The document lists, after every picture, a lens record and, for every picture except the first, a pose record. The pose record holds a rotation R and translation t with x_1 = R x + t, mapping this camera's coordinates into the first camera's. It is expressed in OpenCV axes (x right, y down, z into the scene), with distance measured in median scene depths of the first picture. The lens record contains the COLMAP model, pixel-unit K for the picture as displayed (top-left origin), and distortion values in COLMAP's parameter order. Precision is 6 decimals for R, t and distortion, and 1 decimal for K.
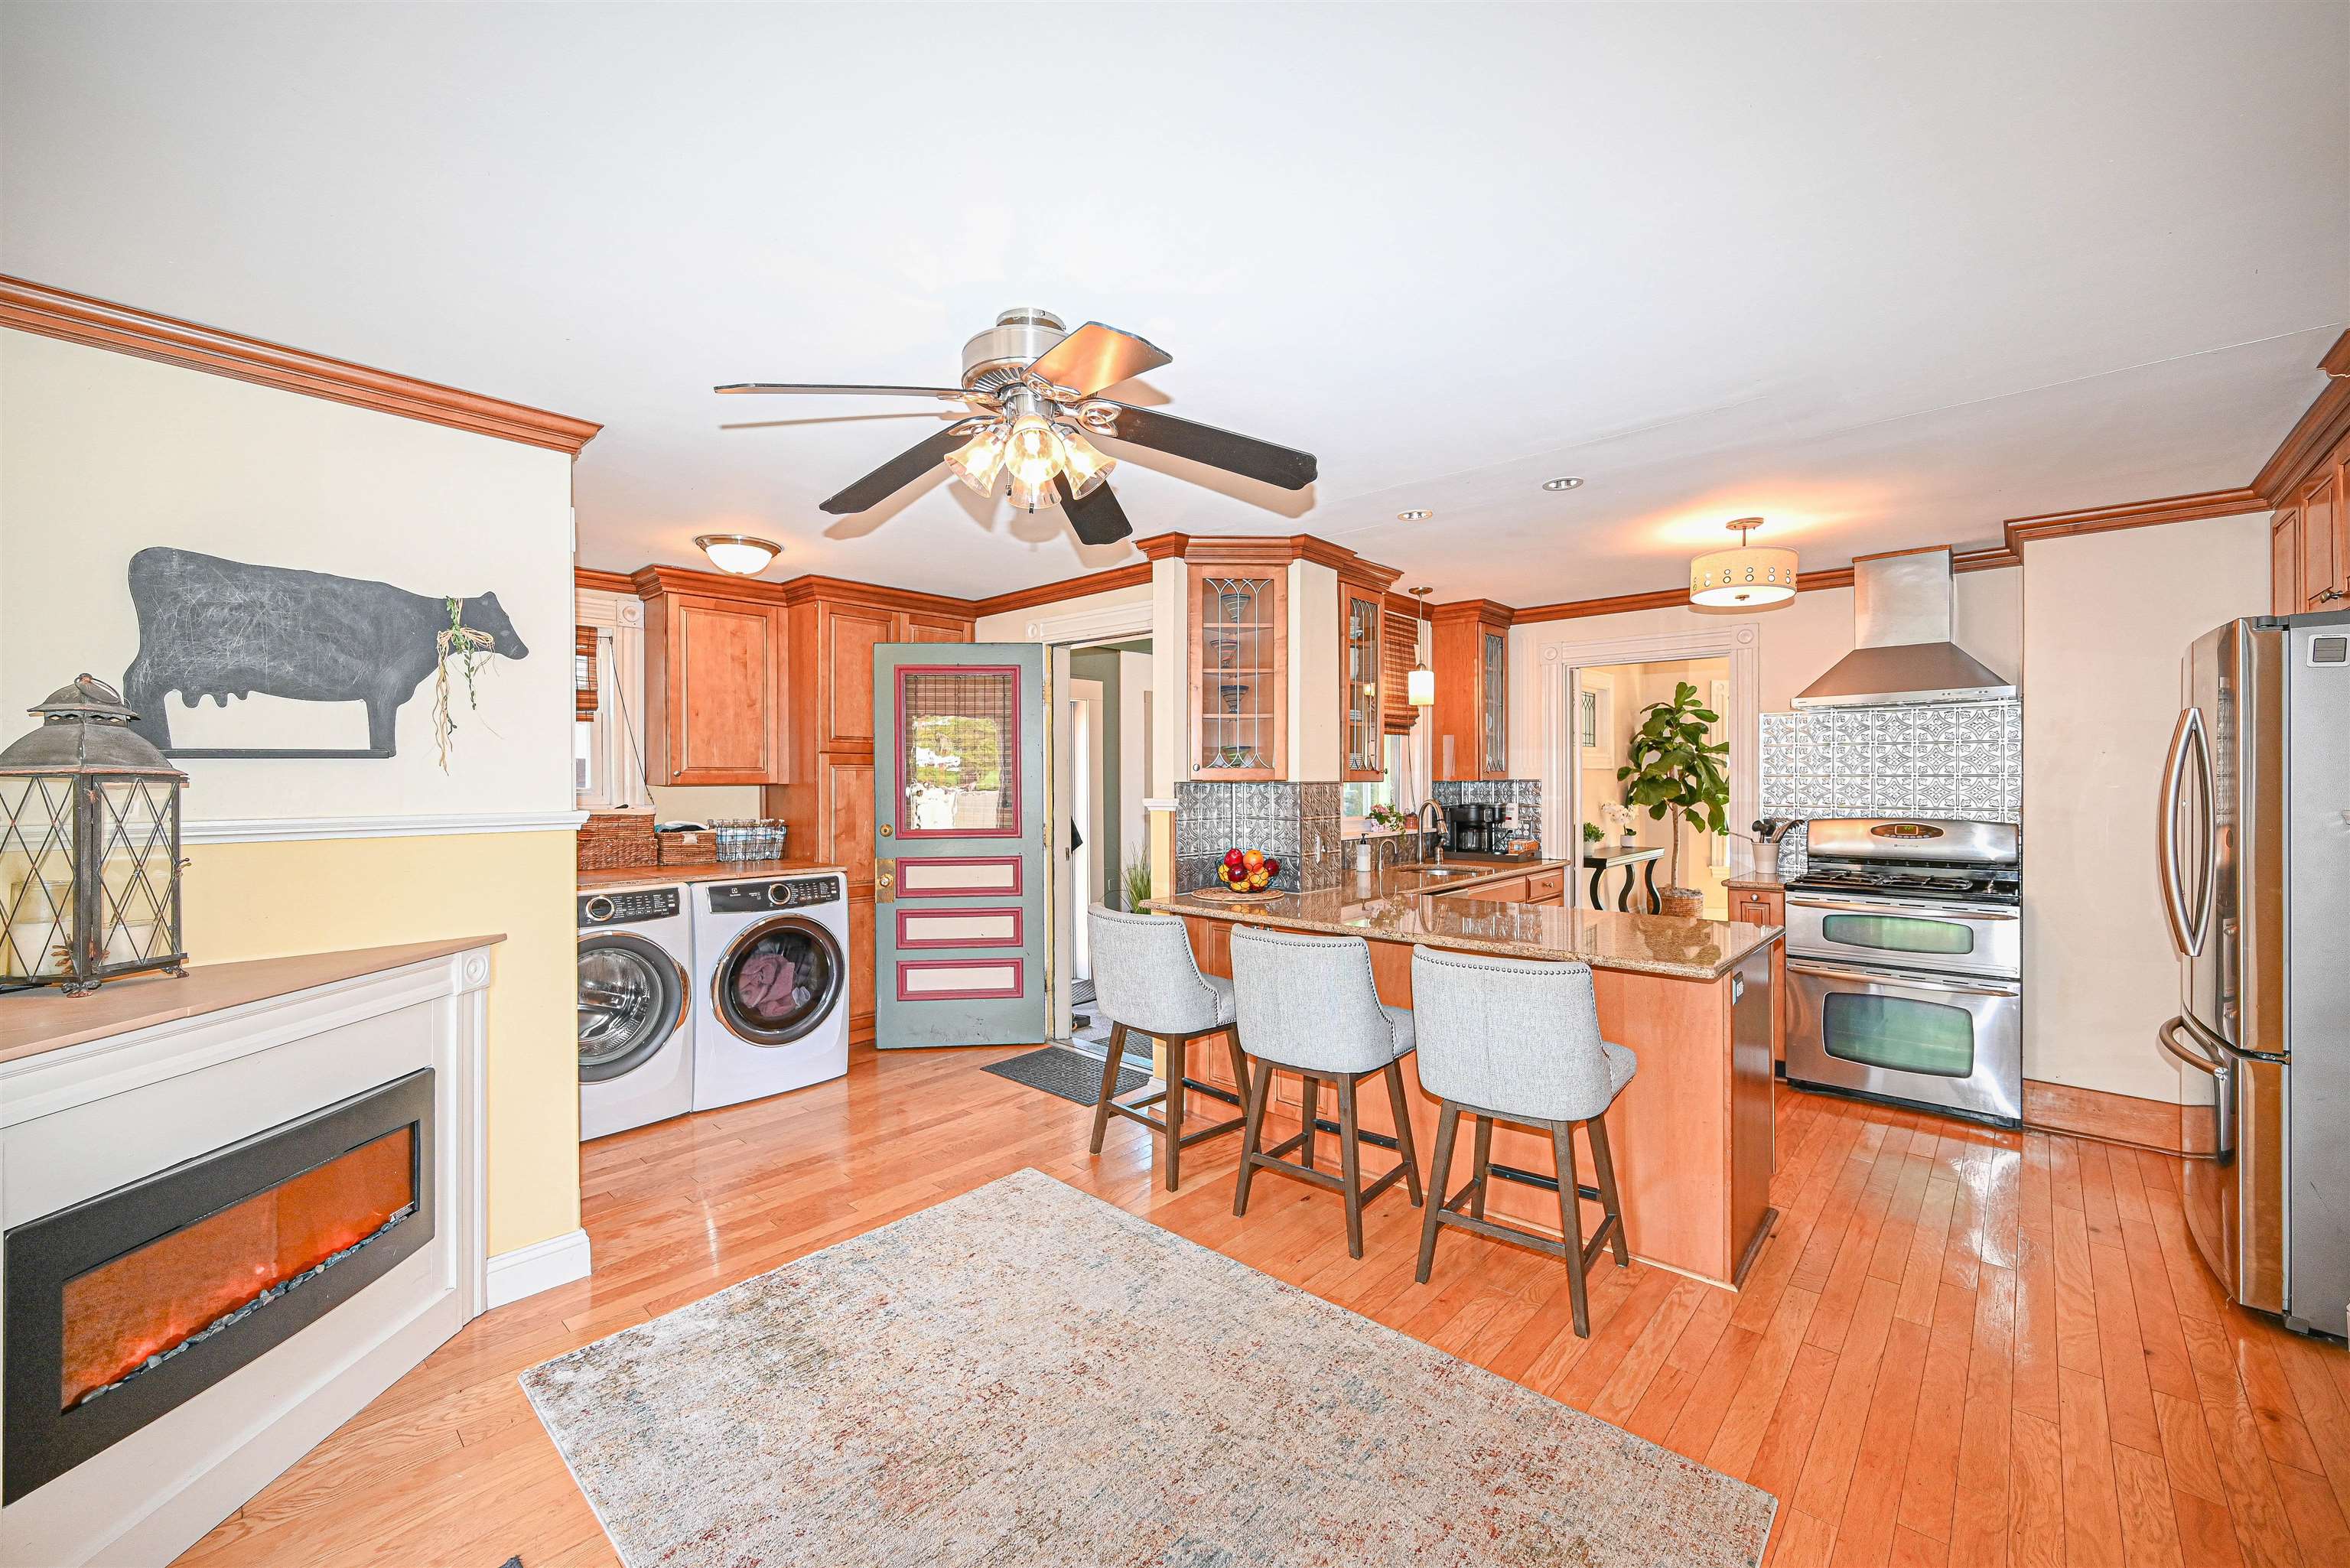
lens RADIAL K [[927.4, 0, 1194.6], [0, 927.4, 779.2], [0, 0, 1]] dist [0.000873, 0.000678]
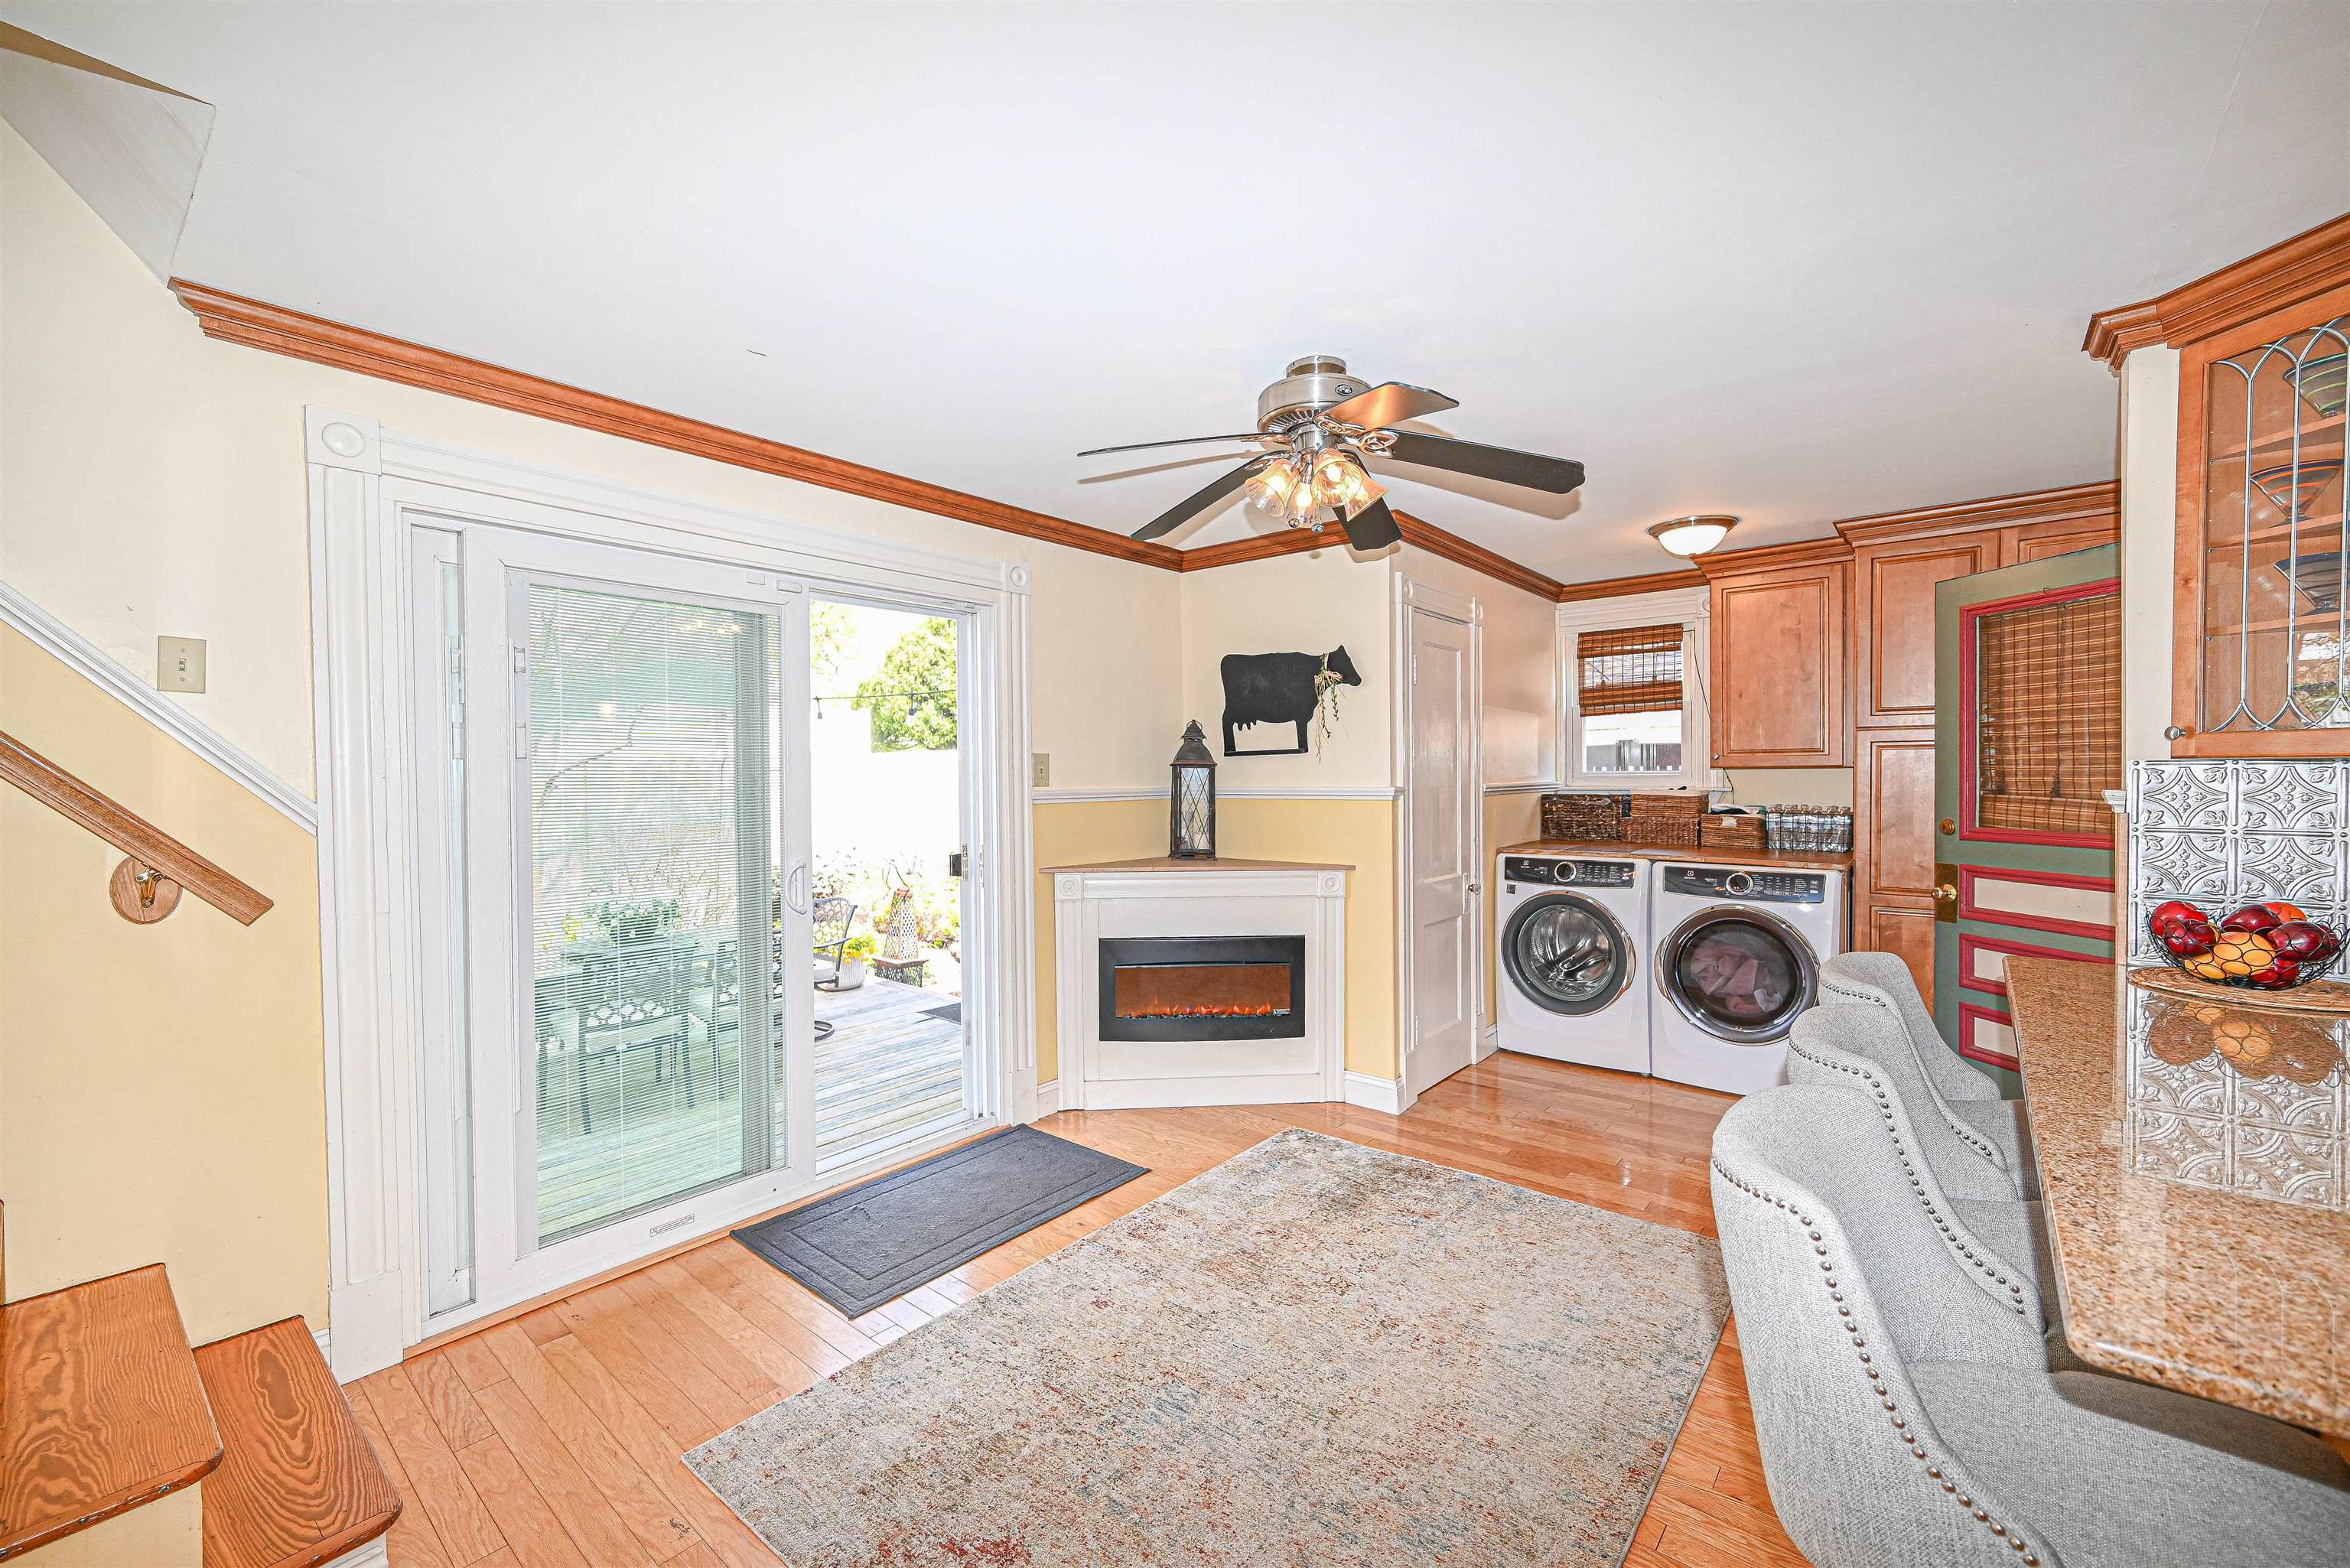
lens RADIAL K [[927.4, 0, 1126.8], [0, 927.4, 784.0], [0, 0, 1]] dist [0.000873, 0.000678]
pose [[0.022899, 0.015183, -0.999622, 0.535465], [0.008351, 0.999847, 0.015377, 0.003477], [0.999703, -0.008700, 0.022769, 0.402980]]
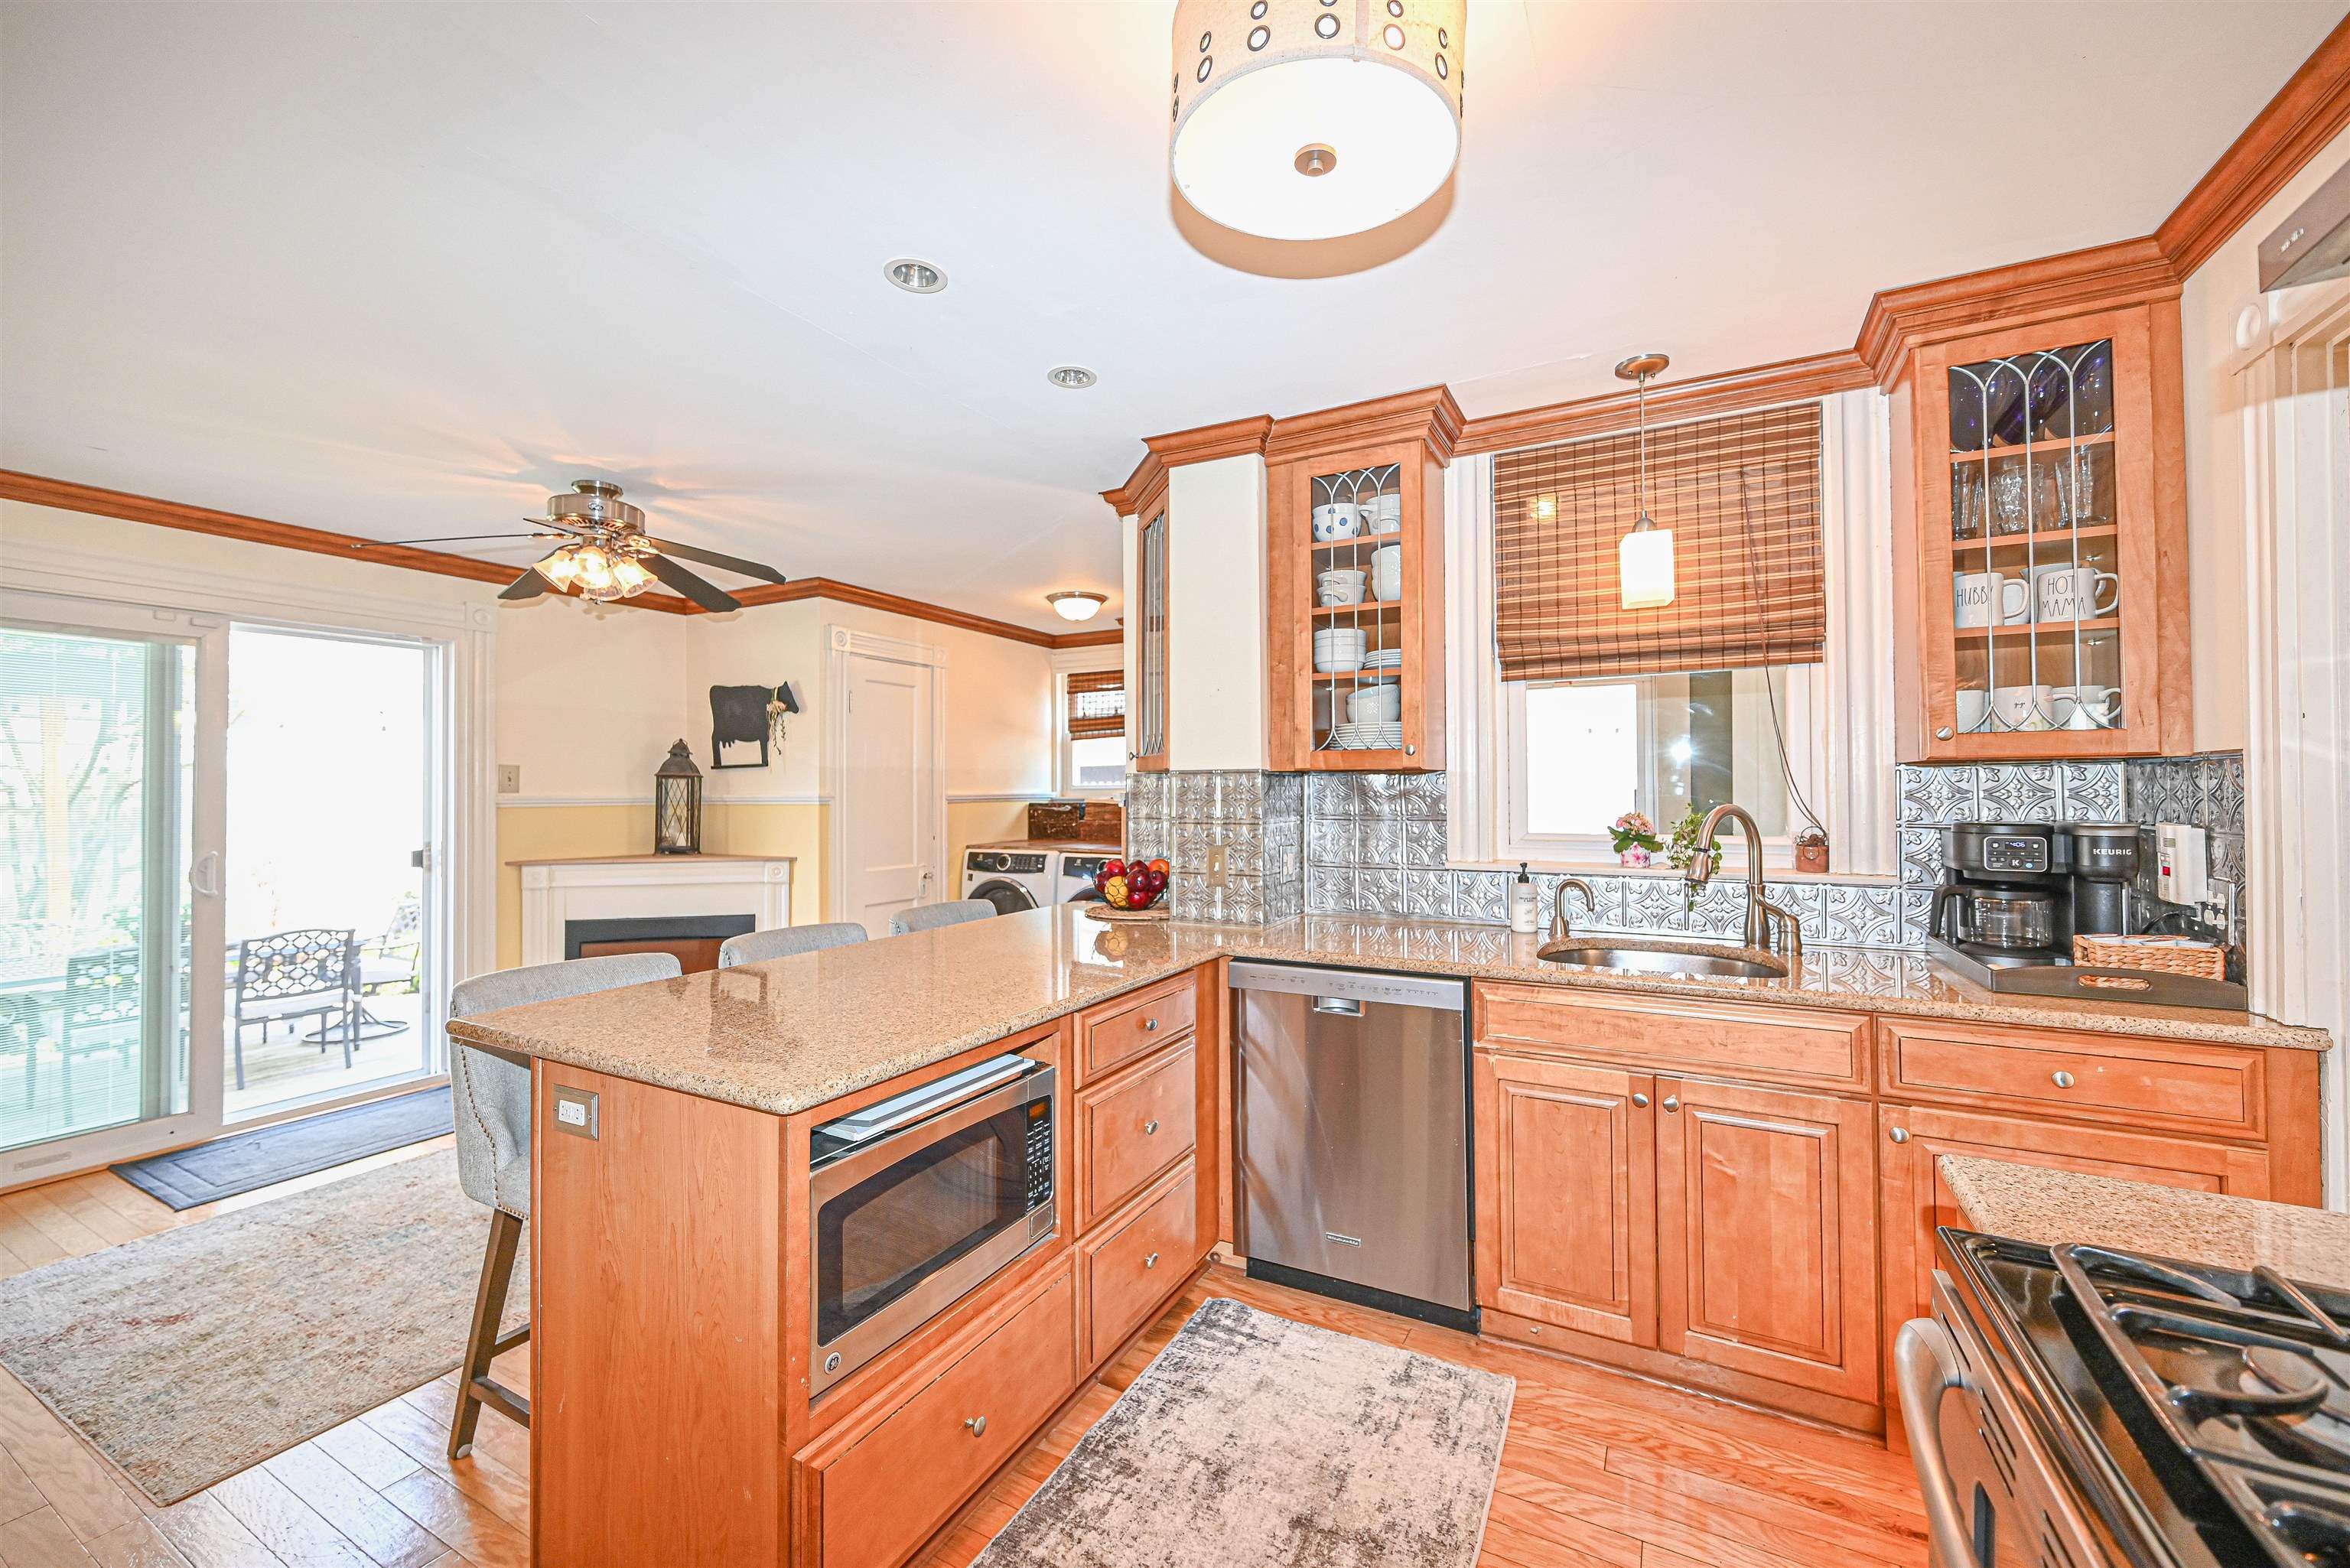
lens RADIAL K [[927.4, 0, 1165.0], [0, 927.4, 780.3], [0, 0, 1]] dist [0.000873, 0.000678]
pose [[0.225173, -0.005443, -0.974304, 0.893169], [0.002097, 0.999985, -0.005102, 0.012949], [0.974317, -0.000894, 0.225181, 0.900020]]
